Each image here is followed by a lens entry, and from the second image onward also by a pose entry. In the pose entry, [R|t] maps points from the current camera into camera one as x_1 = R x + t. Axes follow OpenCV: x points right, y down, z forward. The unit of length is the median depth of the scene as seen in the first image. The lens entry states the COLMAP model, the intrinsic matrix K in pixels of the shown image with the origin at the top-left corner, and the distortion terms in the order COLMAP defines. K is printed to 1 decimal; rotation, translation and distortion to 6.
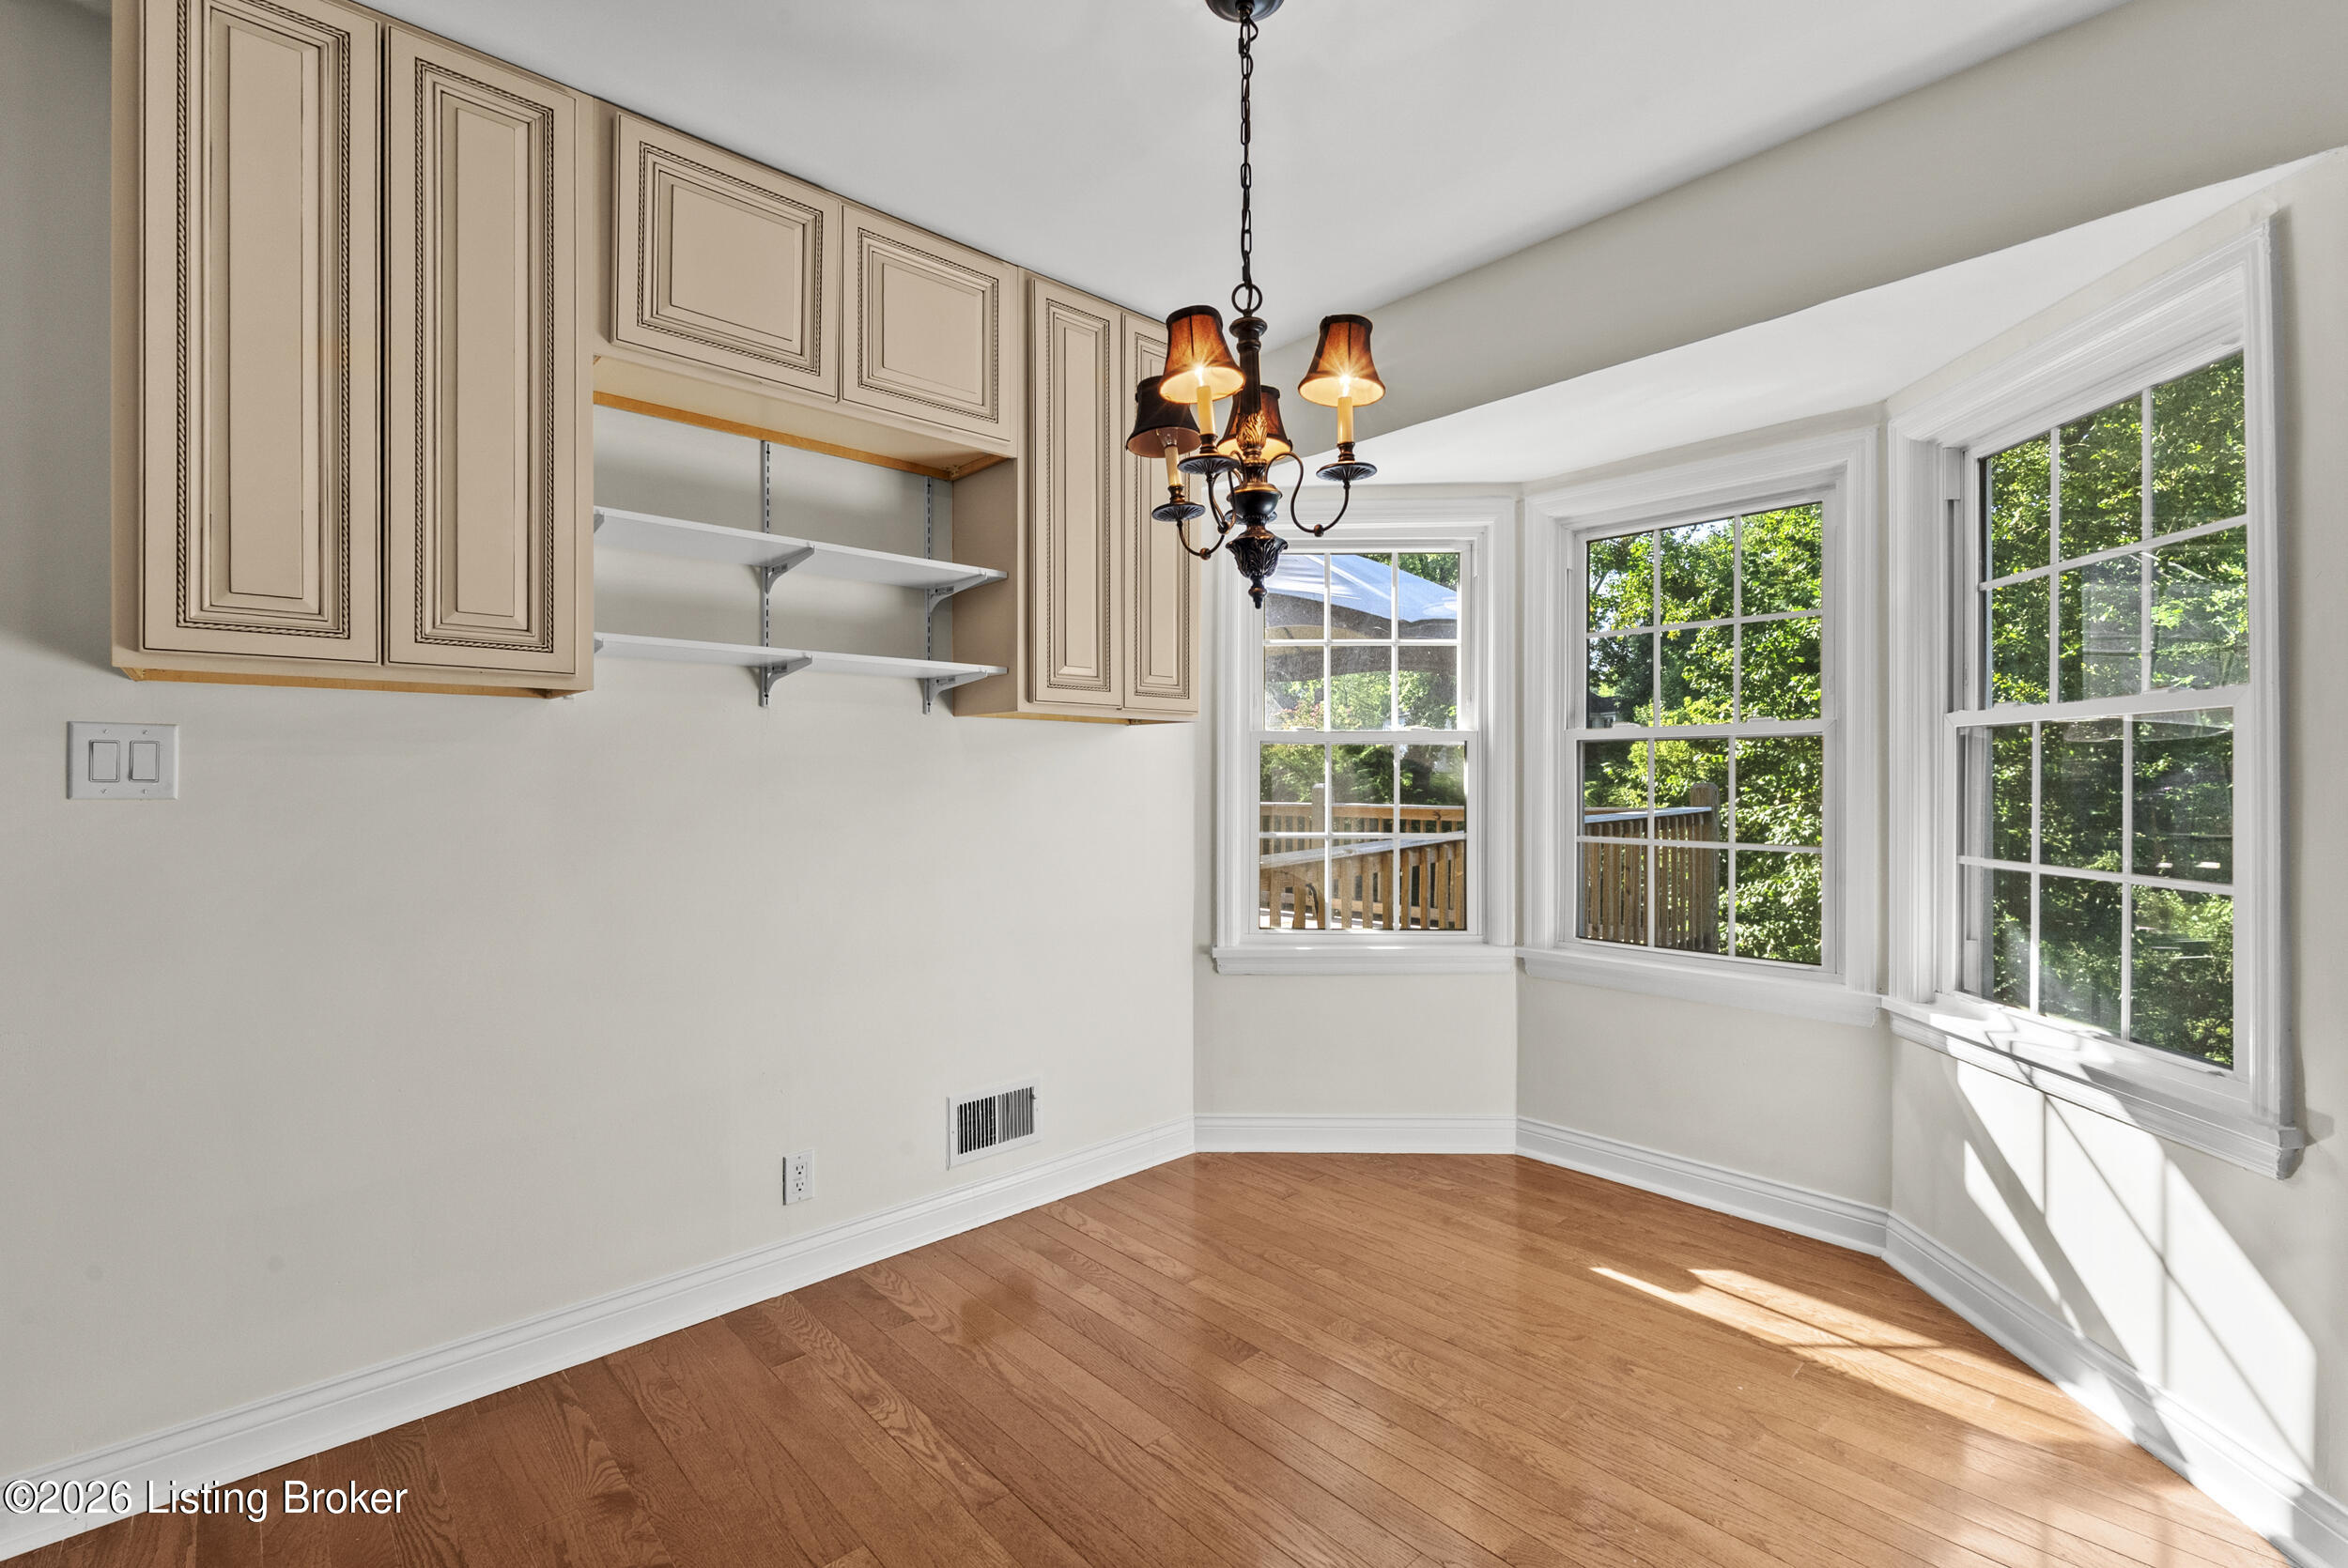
lens RADIAL K [[1036.4, 0, 1174.9], [0, 1036.4, 778.8], [0, 0, 1]] dist [-0.005617, 0.000962]
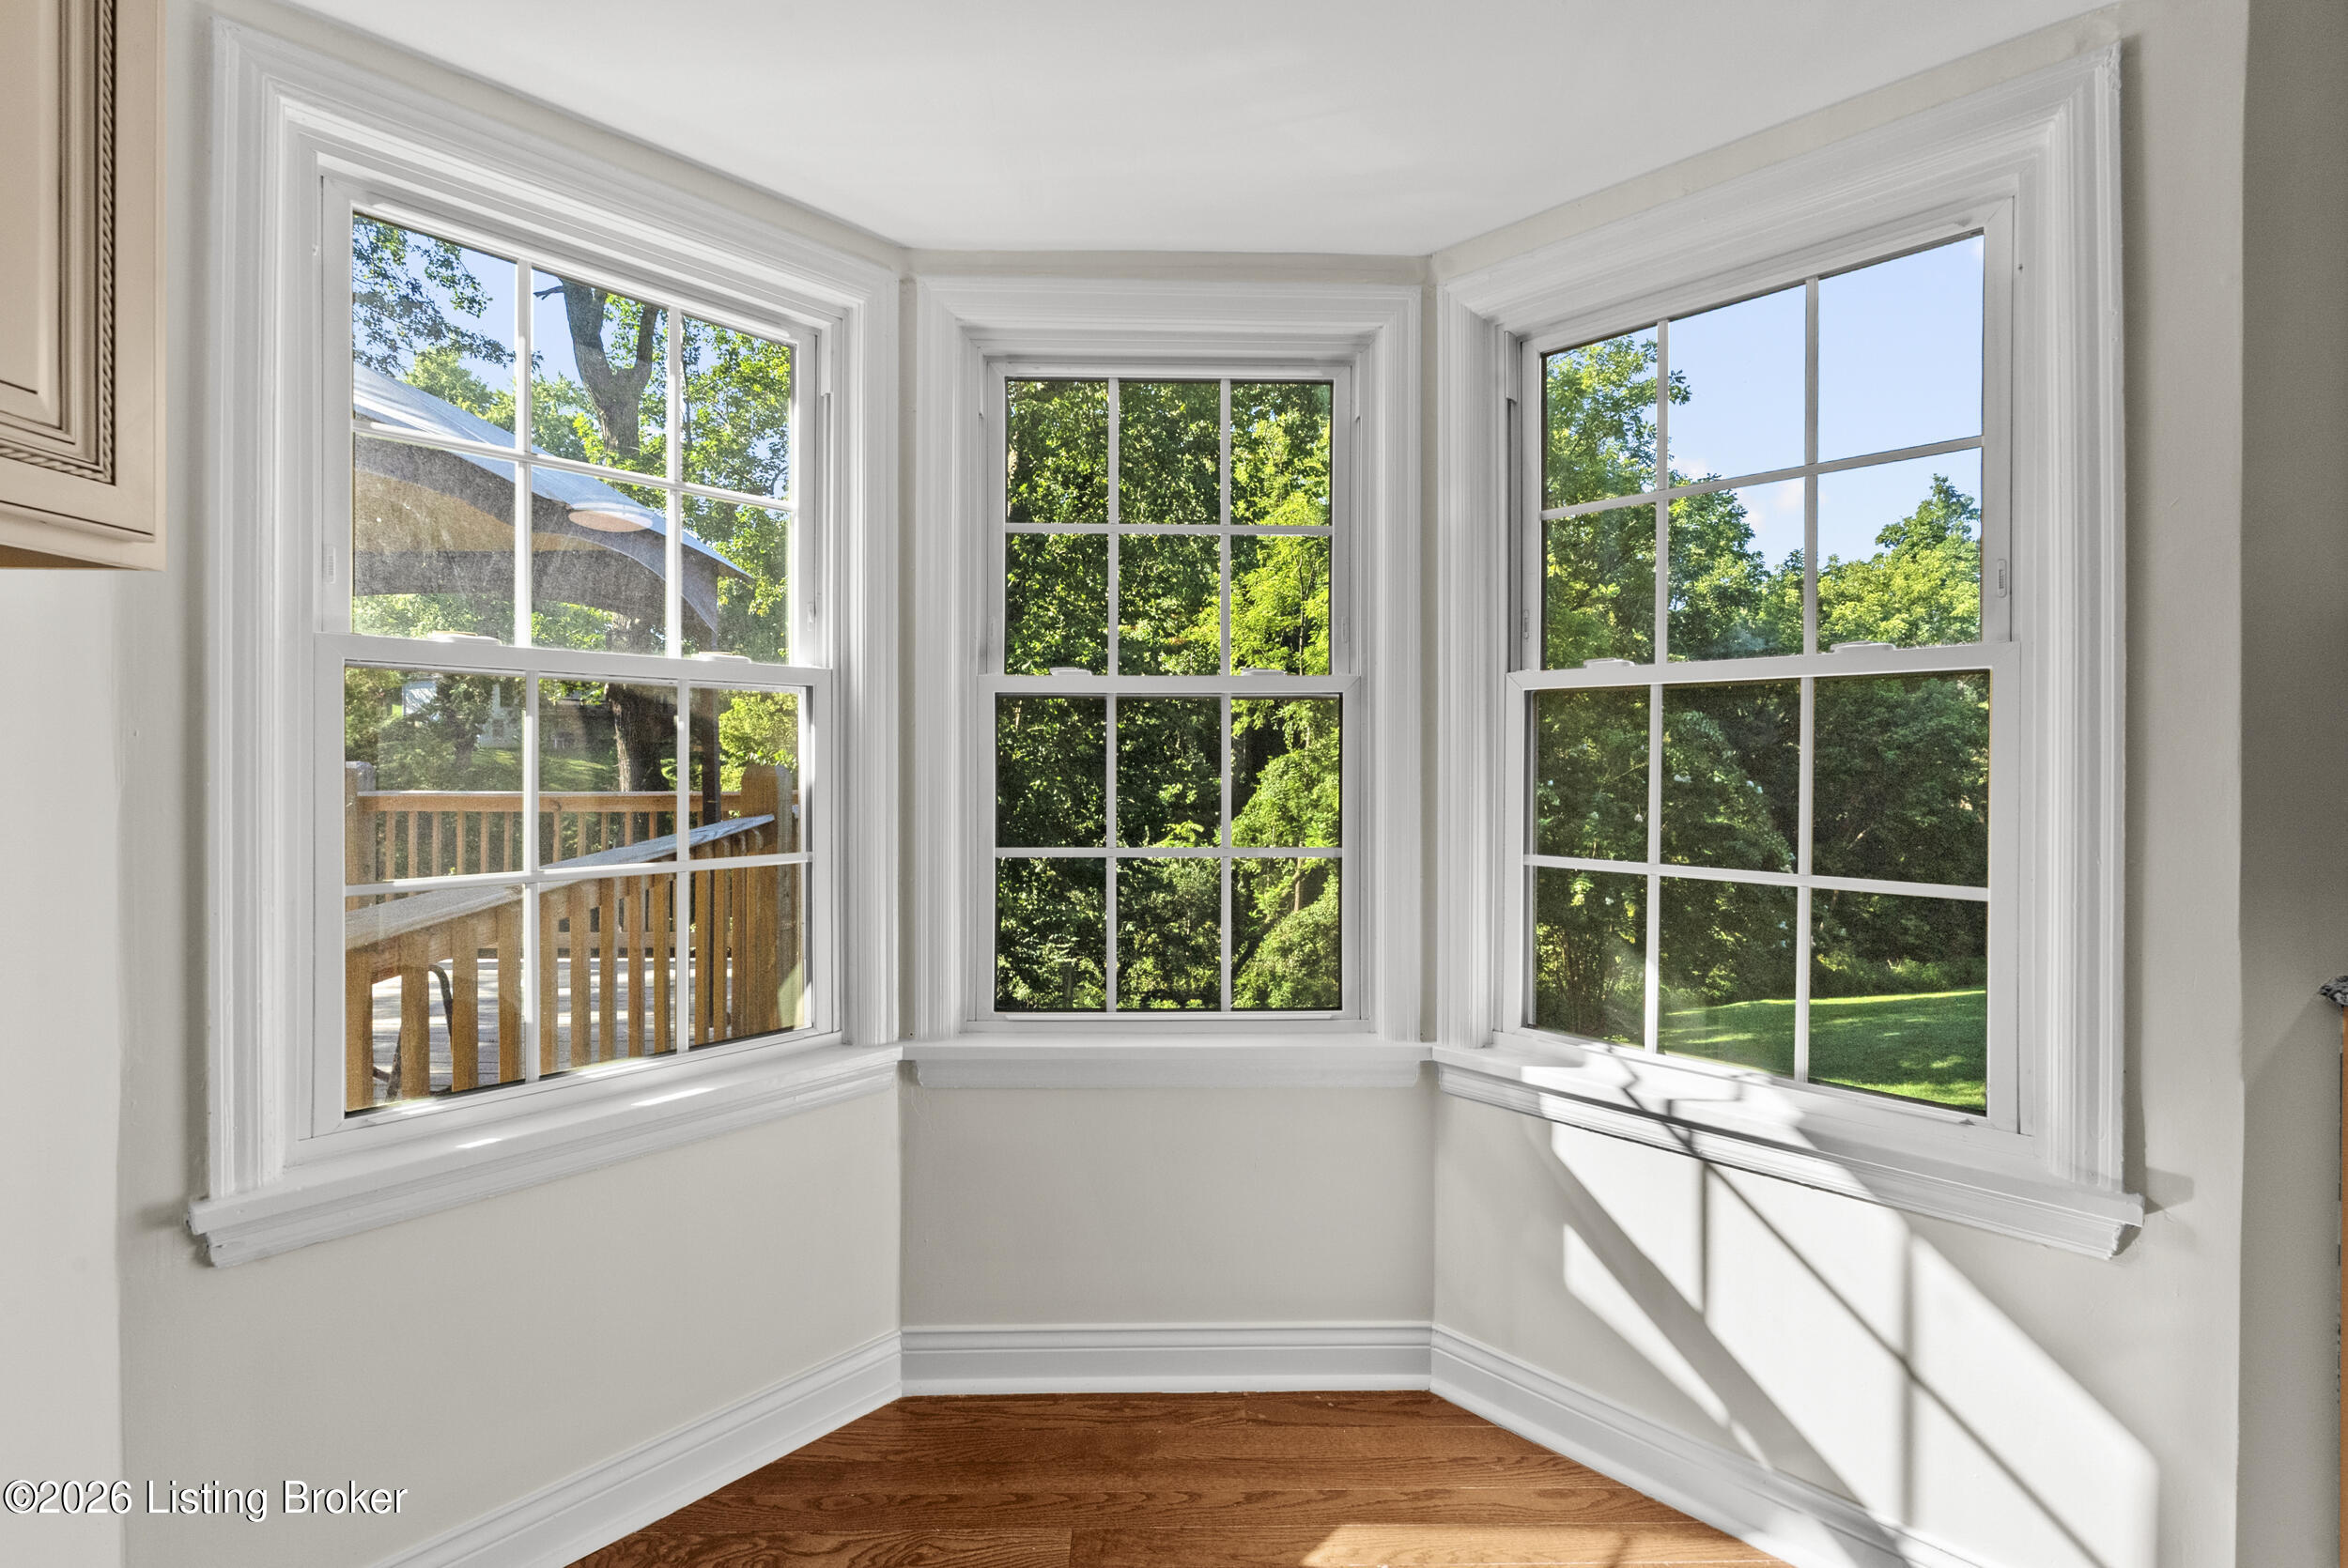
lens RADIAL K [[1036.4, 0, 1165.7], [0, 1036.4, 765.7], [0, 0, 1]] dist [-0.005617, 0.000962]
pose [[0.667139, -0.003875, 0.744924, -0.007105], [-0.002652, 0.999968, 0.007577, 0.001581], [-0.744929, -0.007030, 0.667107, 0.640693]]
